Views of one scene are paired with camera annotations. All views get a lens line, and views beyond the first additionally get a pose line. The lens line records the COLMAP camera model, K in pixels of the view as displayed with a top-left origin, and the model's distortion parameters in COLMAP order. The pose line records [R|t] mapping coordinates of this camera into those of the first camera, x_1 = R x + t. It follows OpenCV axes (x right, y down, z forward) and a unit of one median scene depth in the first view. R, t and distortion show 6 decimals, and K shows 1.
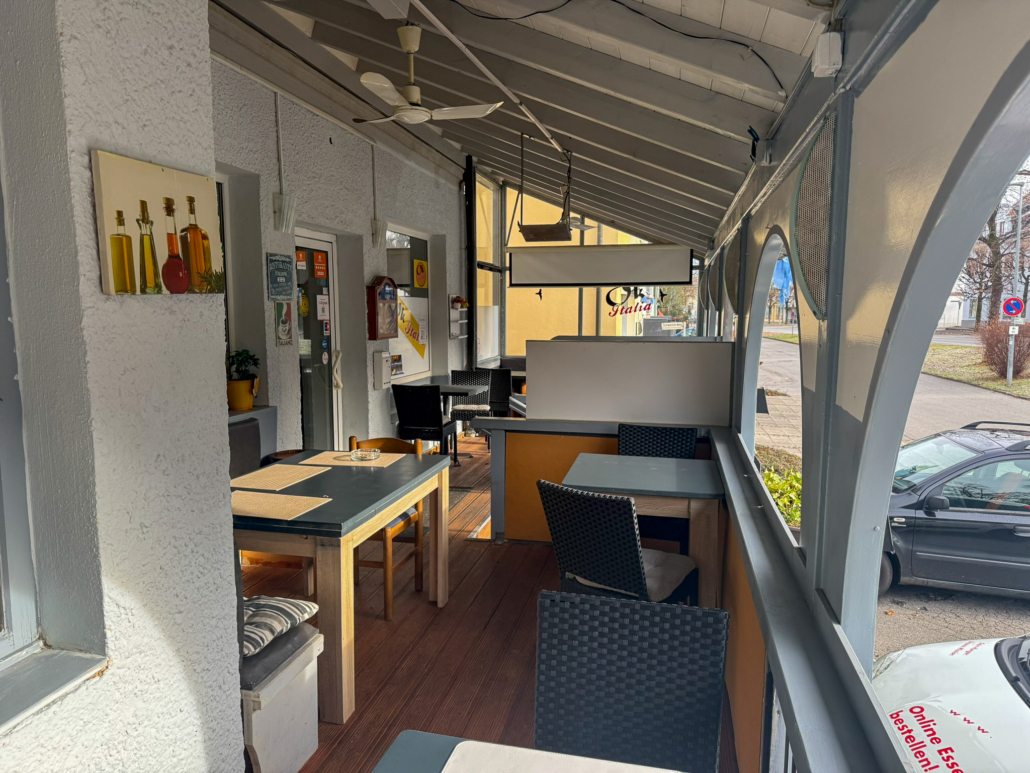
lens RADIAL K [[730.3, 0, 512.4], [0, 730.3, 395.7], [0, 0, 1]] dist [0.042469, -0.012841]
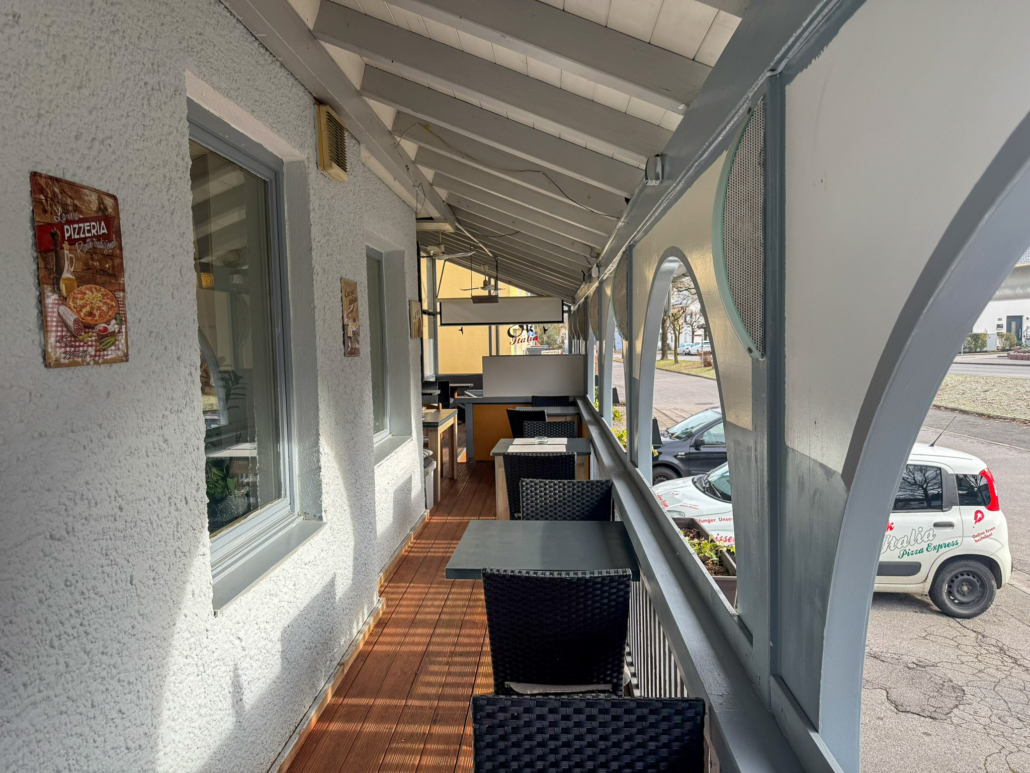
lens RADIAL K [[730.3, 0, 514.9], [0, 730.3, 385.4], [0, 0, 1]] dist [0.042469, -0.012841]
pose [[0.985258, -0.030393, 0.168356, -0.109359], [0.039993, 0.997743, -0.053931, 0.053397], [-0.166337, 0.059869, 0.984250, -0.449828]]
